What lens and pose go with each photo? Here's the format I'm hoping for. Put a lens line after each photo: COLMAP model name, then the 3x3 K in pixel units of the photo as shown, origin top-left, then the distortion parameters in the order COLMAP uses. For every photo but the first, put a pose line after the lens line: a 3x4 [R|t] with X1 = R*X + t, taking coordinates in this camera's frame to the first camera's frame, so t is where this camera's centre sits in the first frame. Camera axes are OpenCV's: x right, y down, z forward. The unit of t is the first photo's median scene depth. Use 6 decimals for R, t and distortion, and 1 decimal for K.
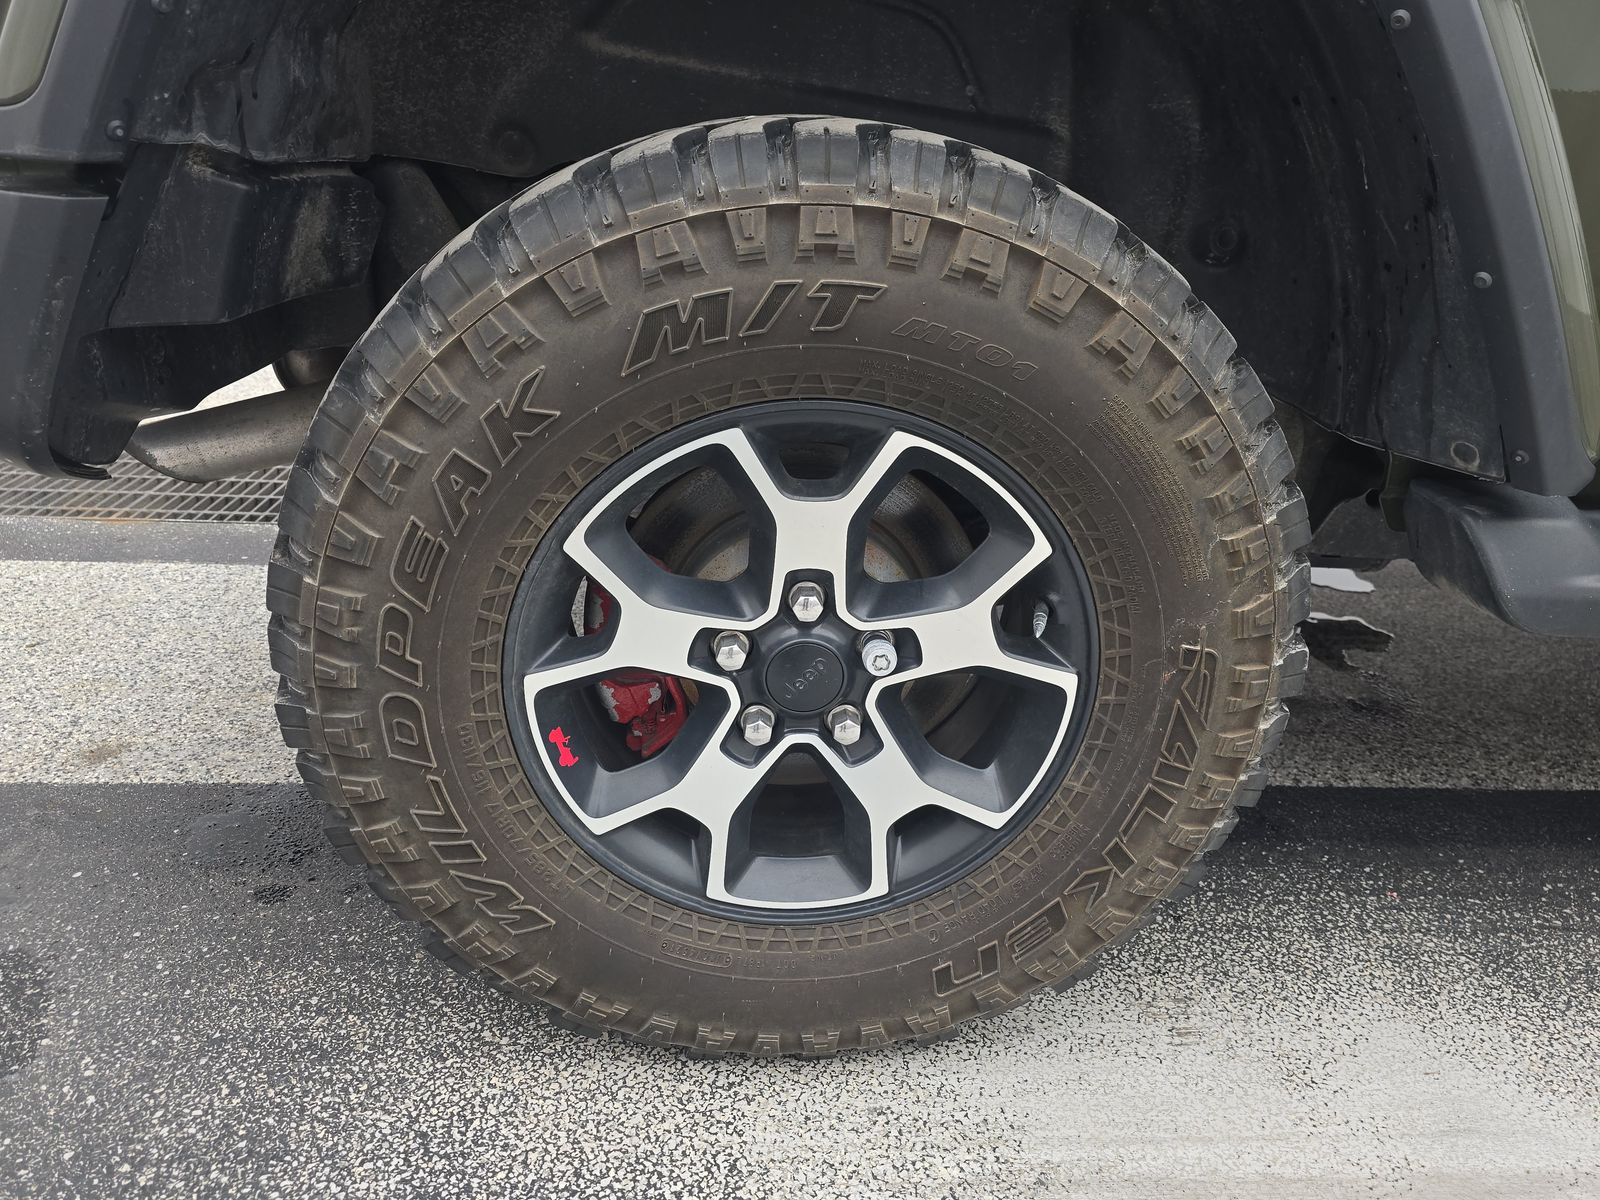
lens RADIAL K [[1073.7, 0, 809.9], [0, 1073.7, 607.9], [0, 0, 1]] dist [0.045937, -0.038202]
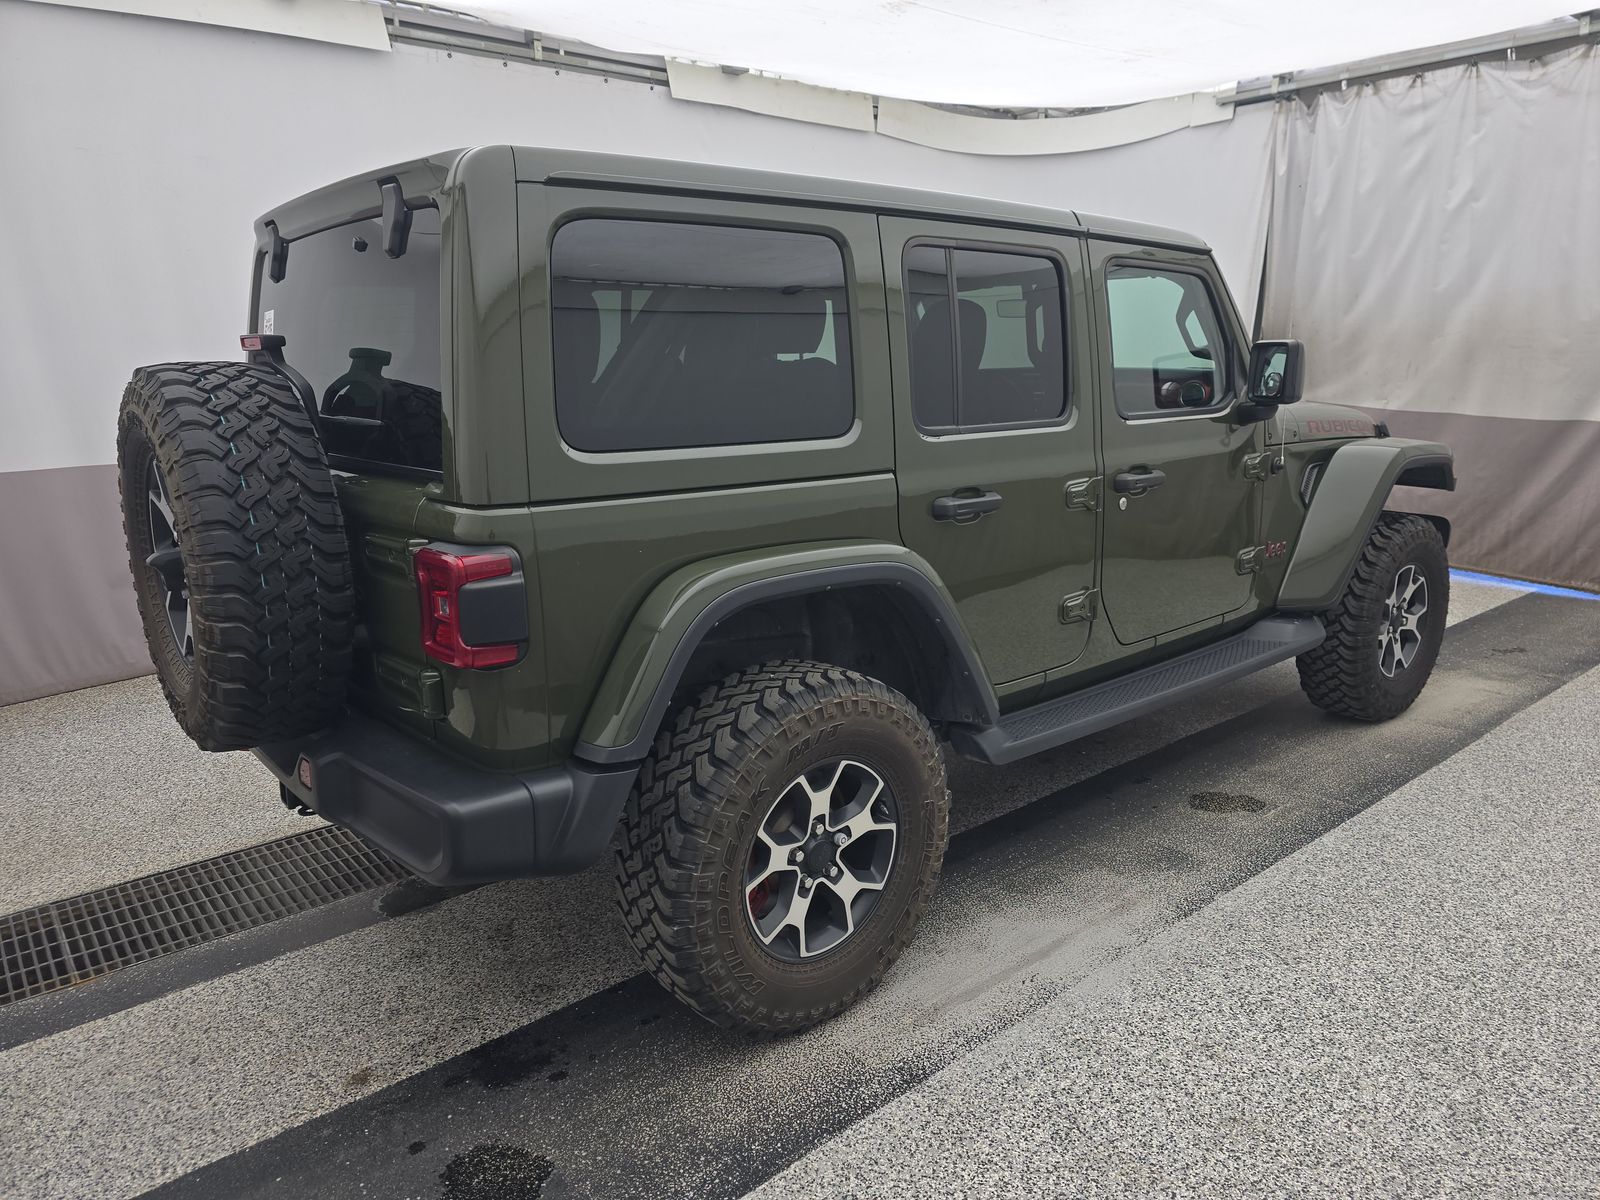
lens RADIAL K [[1073.7, 0, 809.9], [0, 1073.7, 607.9], [0, 0, 1]] dist [0.045937, -0.038202]
pose [[0.799596, -0.200817, 0.565967, -1.446906], [0.304989, 0.947641, -0.094645, -0.281320], [-0.517327, 0.248291, 0.818977, -1.381897]]
